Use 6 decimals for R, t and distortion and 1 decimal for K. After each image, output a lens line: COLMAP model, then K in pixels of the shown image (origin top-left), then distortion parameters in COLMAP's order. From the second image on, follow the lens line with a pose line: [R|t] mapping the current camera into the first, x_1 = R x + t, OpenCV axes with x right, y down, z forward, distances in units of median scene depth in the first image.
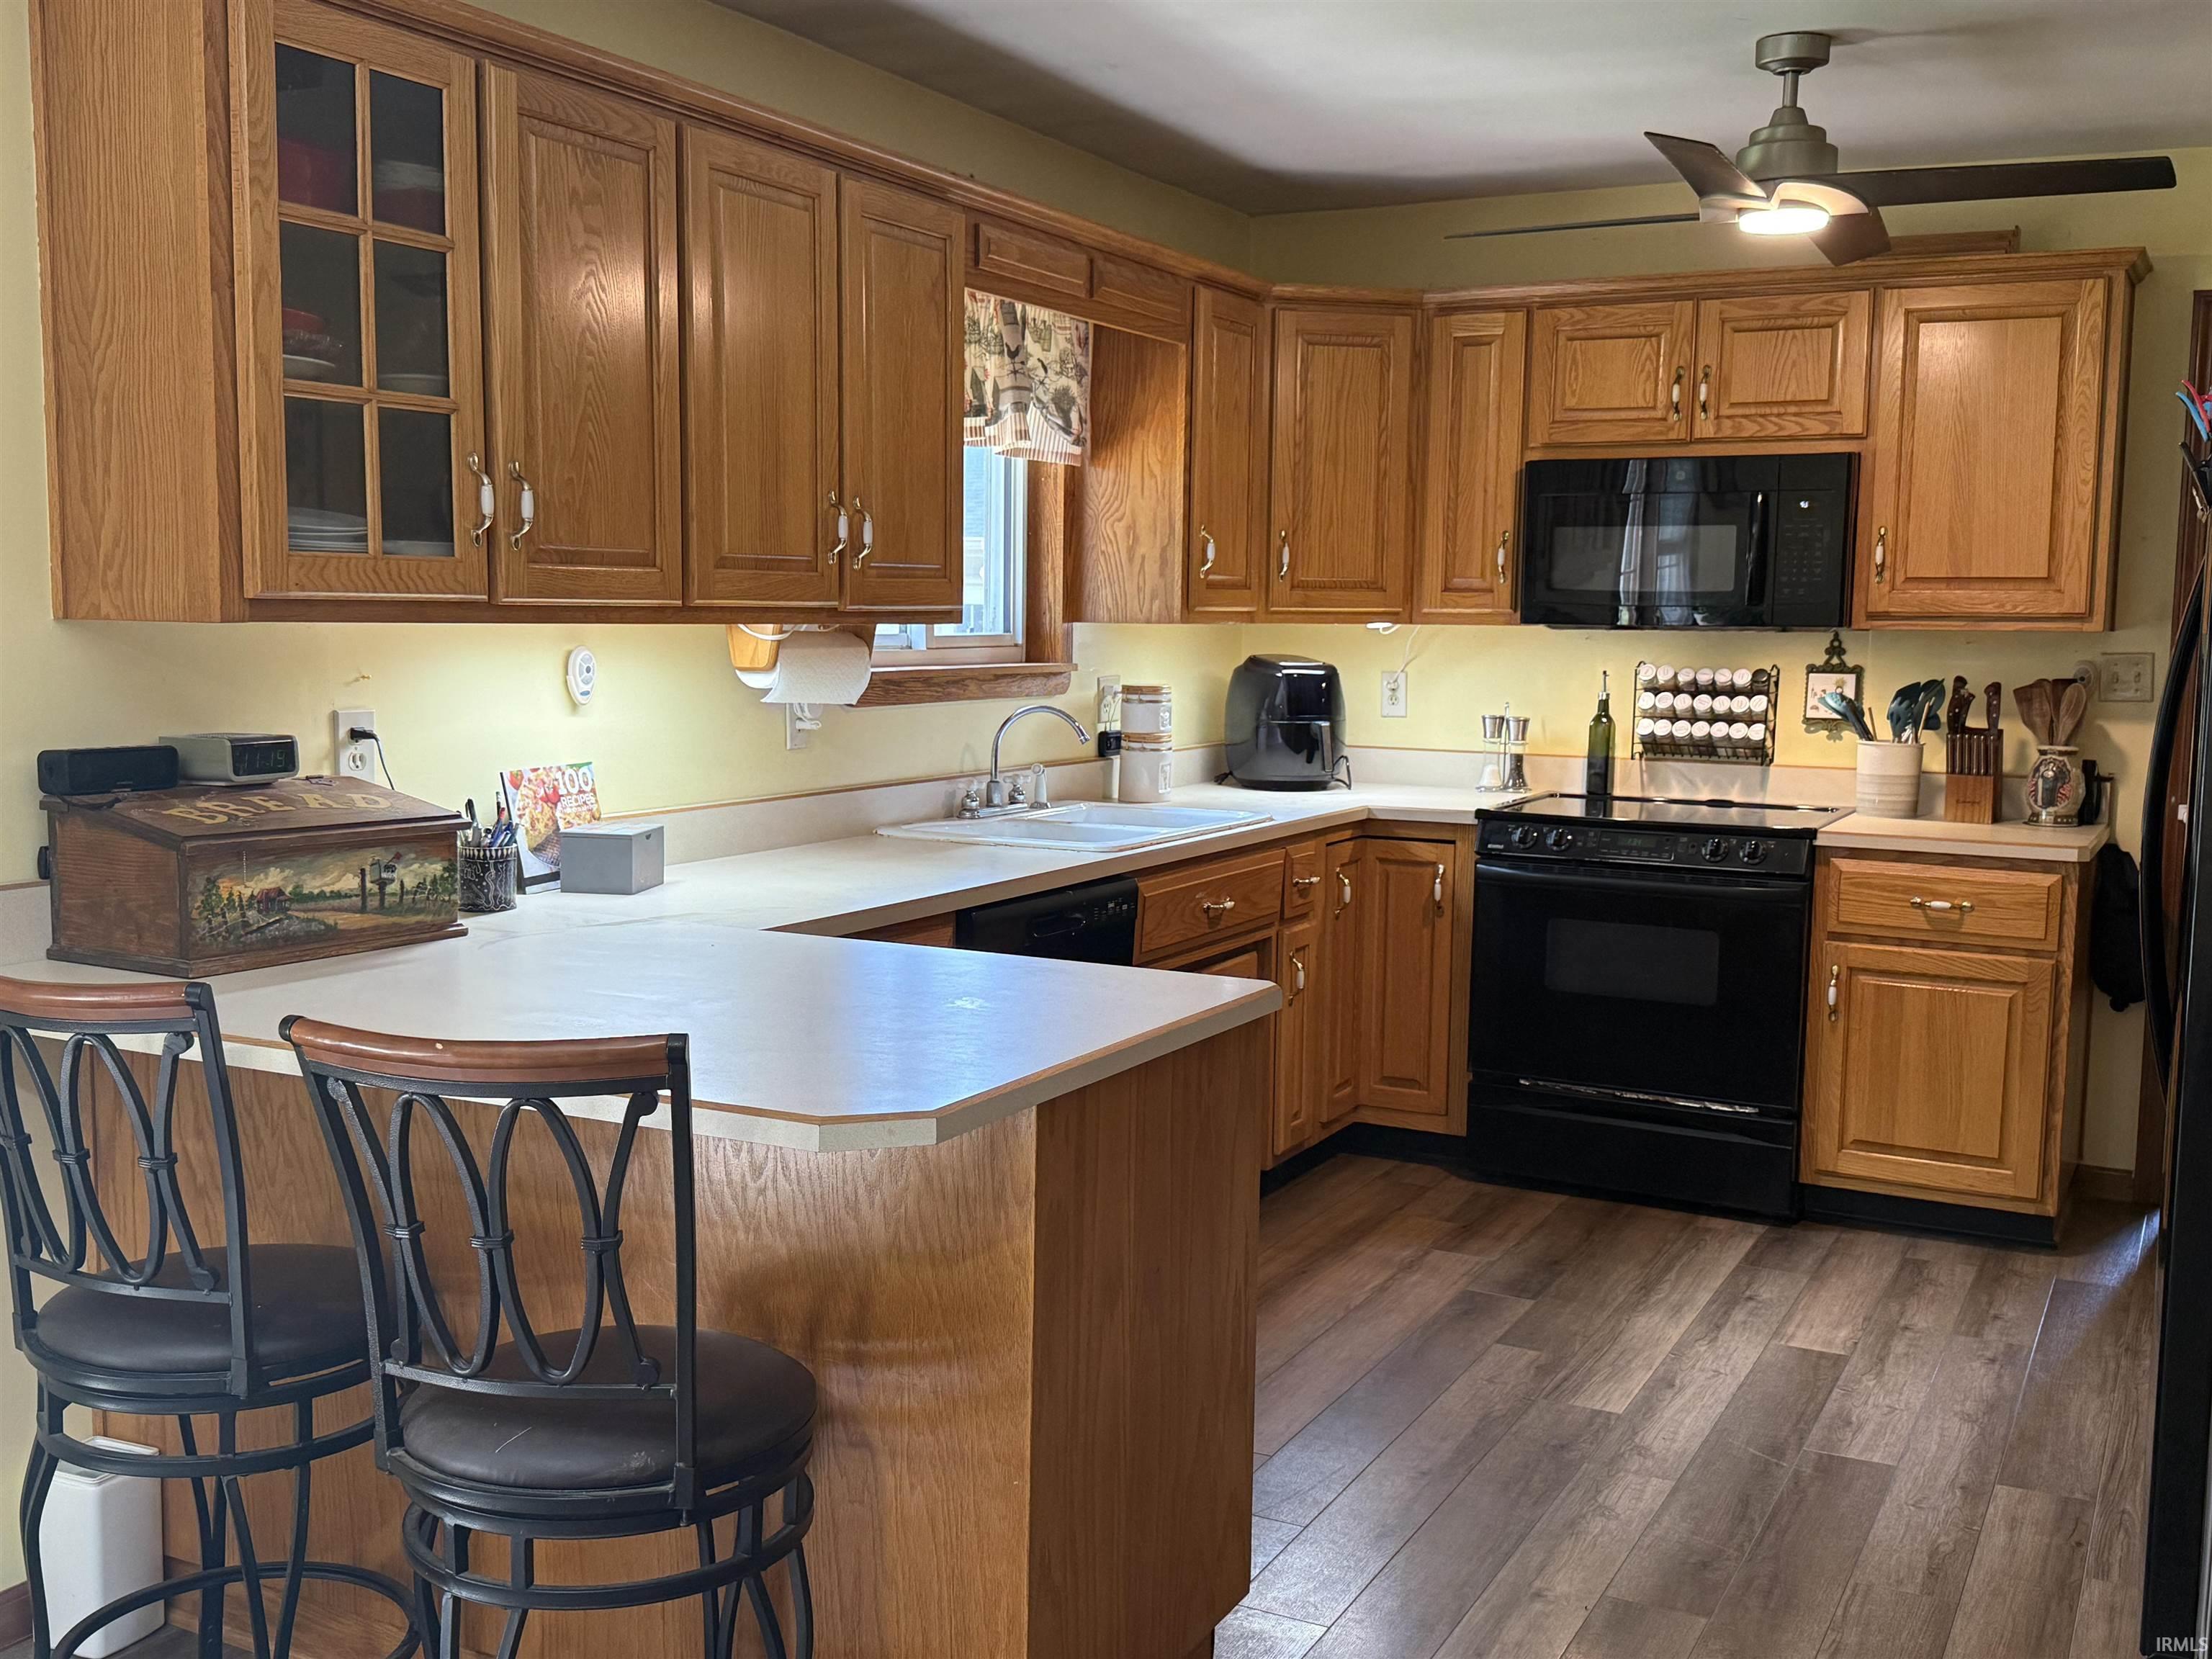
lens RADIAL K [[2179.2, 0, 1091.6], [0, 2179.2, 832.1], [0, 0, 1]] dist [0.118805, 0.000000]
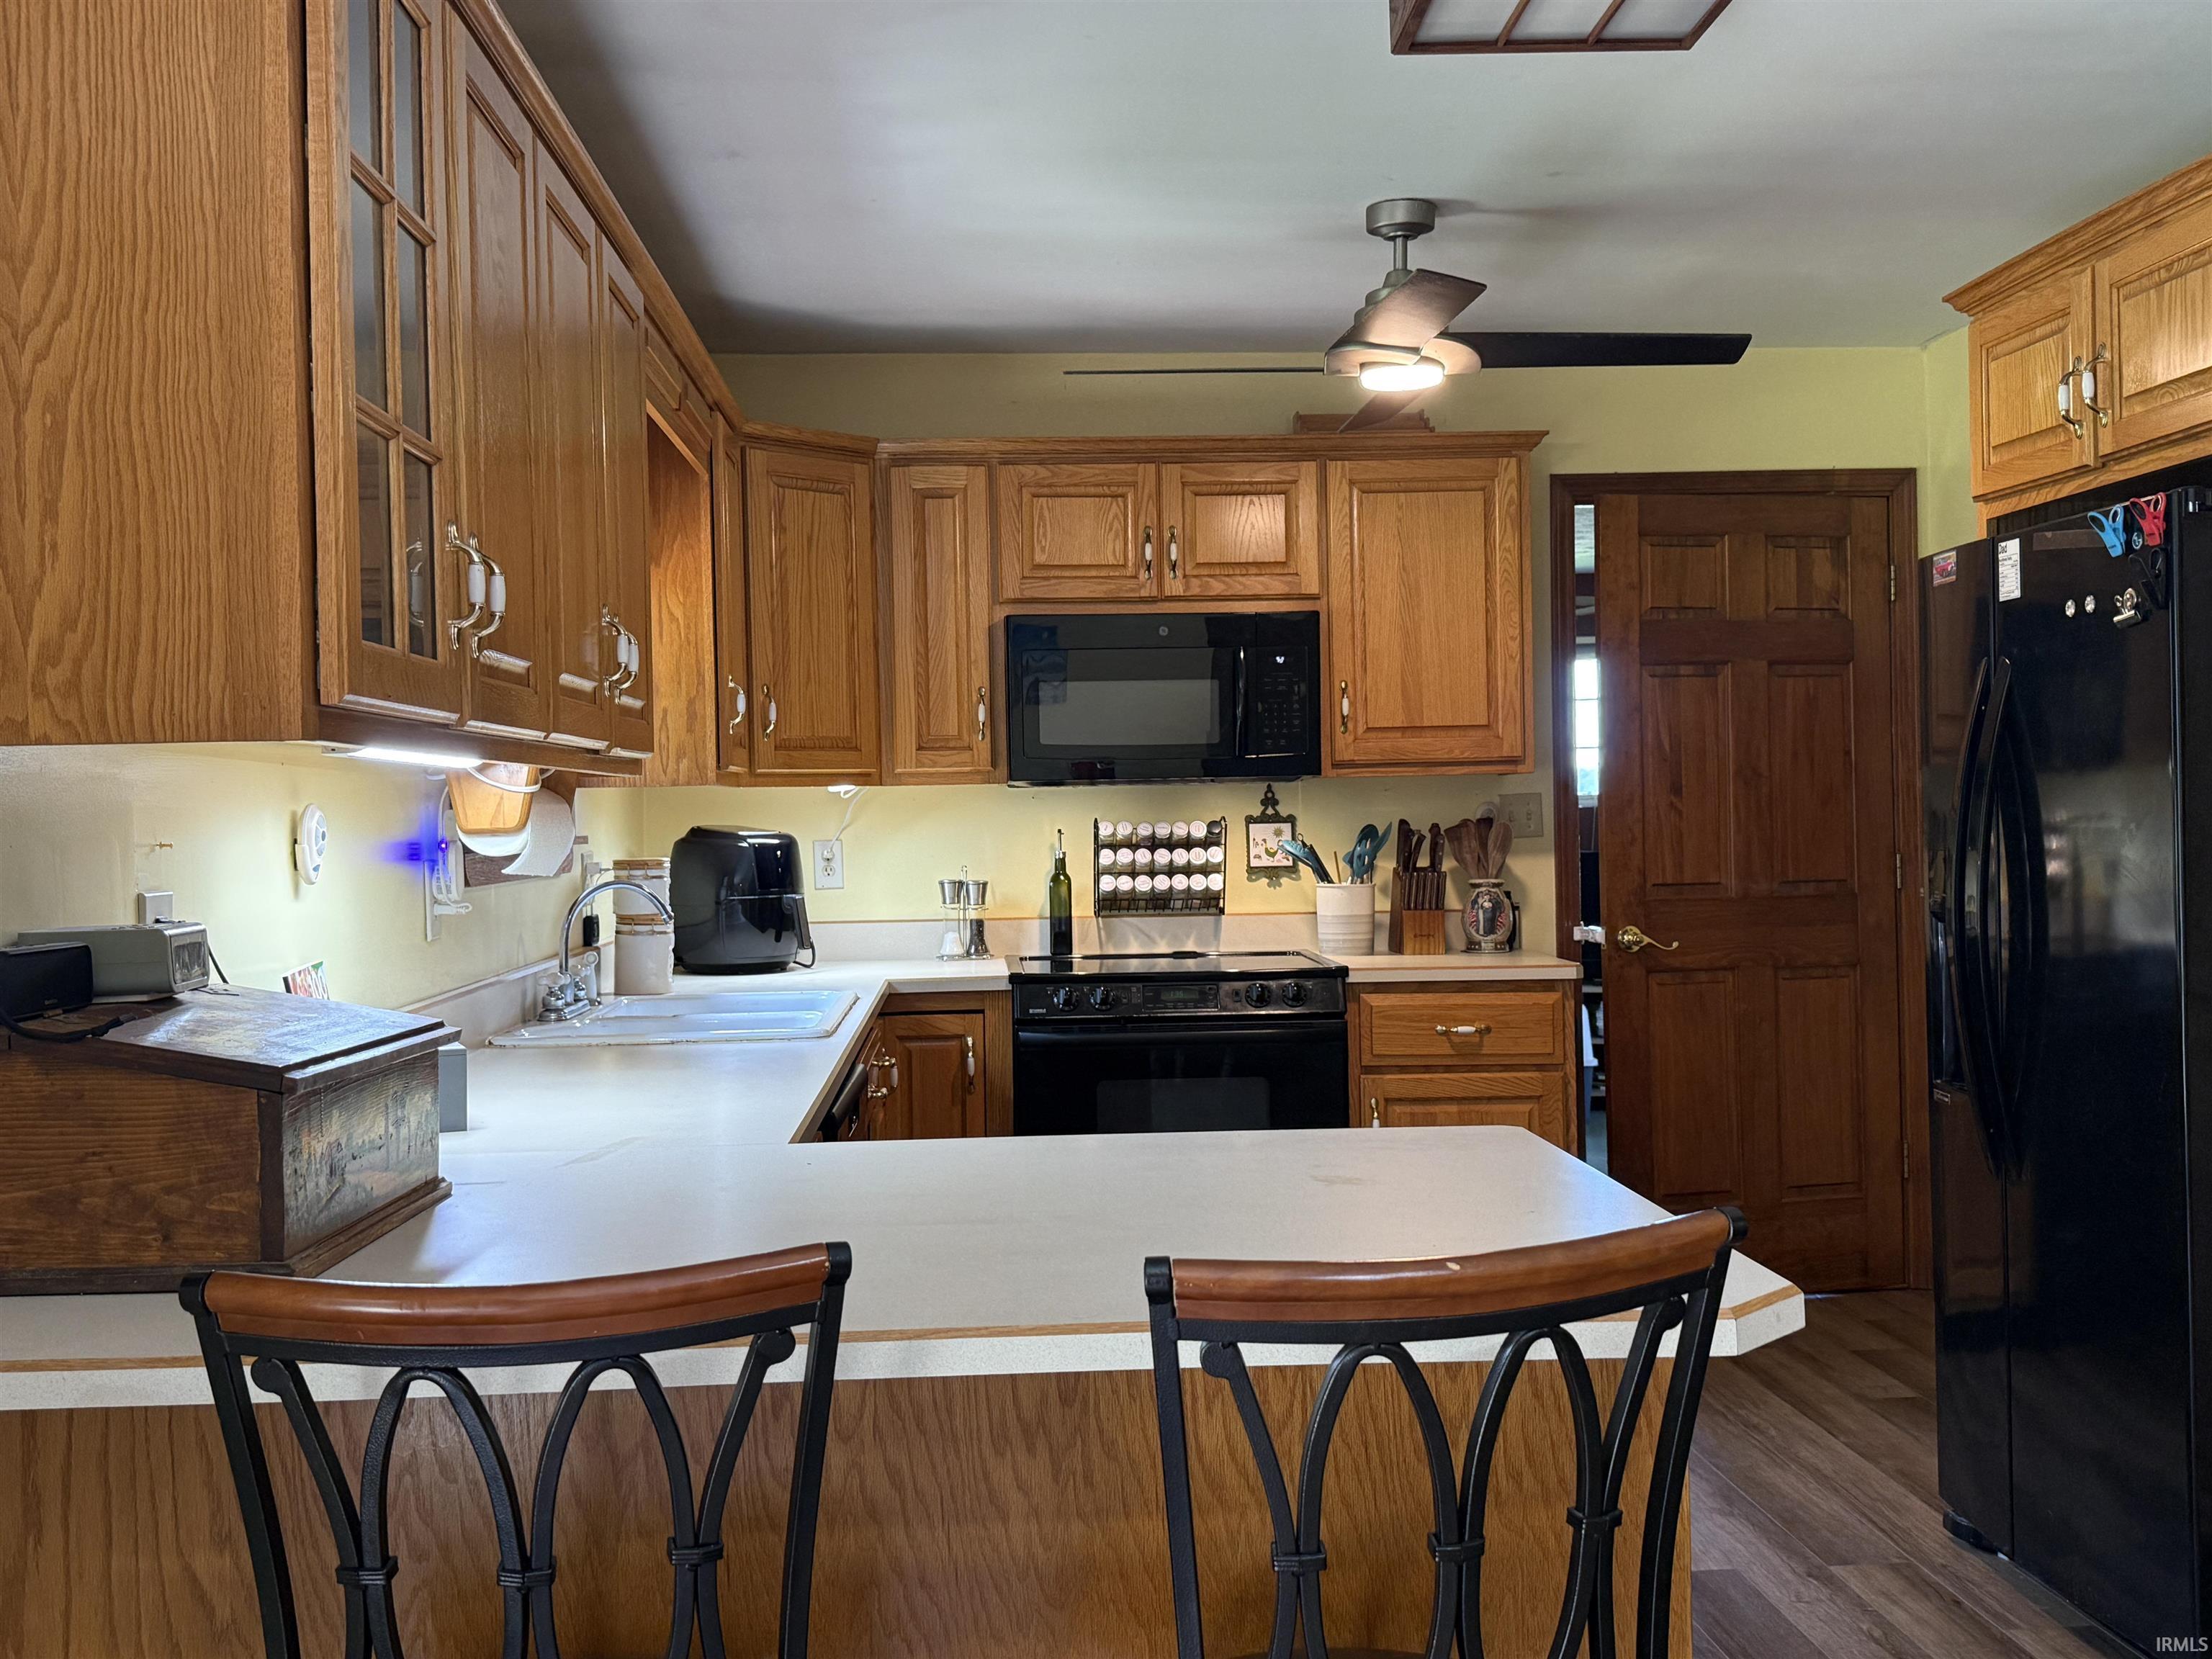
lens RADIAL K [[2179.2, 0, 1103.7], [0, 2179.2, 835.1], [0, 0, 1]] dist [0.118805, 0.000000]
pose [[0.867254, -0.037225, 0.496472, -0.260098], [0.083460, 0.993960, -0.071265, 0.000596], [-0.490820, 0.103241, 0.865123, 0.158248]]
